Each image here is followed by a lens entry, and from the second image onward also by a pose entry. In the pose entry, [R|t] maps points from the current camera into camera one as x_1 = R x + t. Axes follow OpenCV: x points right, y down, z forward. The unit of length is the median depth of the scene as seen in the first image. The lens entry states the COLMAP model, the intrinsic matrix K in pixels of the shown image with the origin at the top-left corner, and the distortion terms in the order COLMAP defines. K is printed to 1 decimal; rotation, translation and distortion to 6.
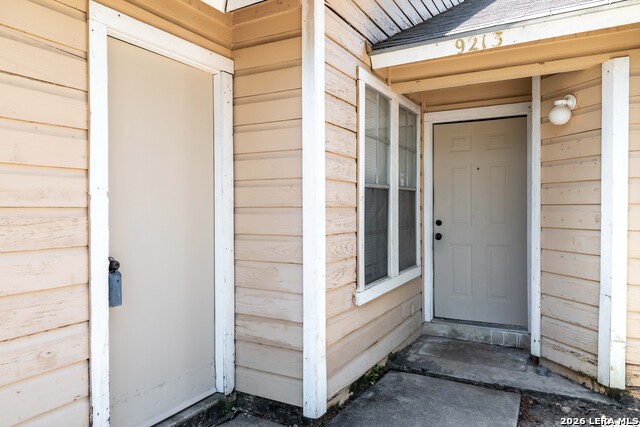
lens RADIAL K [[438.8, 0, 320.0], [0, 438.8, 213.5], [0, 0, 1]] dist [-0.002552, -0.001294]
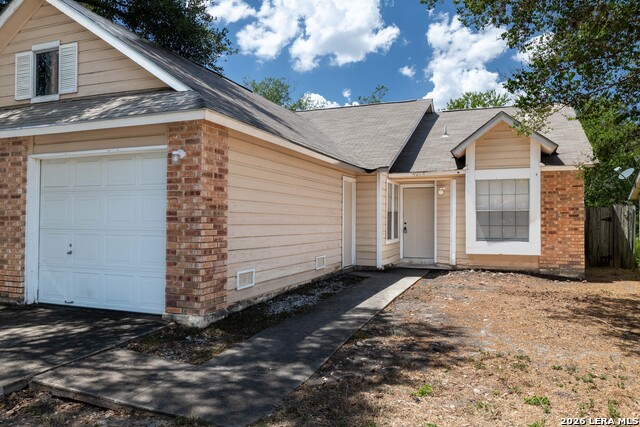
lens RADIAL K [[438.8, 0, 320.0], [0, 438.8, 213.5], [0, 0, 1]] dist [-0.002552, -0.001294]
pose [[0.994217, 0.010490, 0.106877, -0.805886], [-0.007086, 0.999457, -0.032176, 0.072393], [-0.107157, 0.031233, 0.993751, -2.428619]]
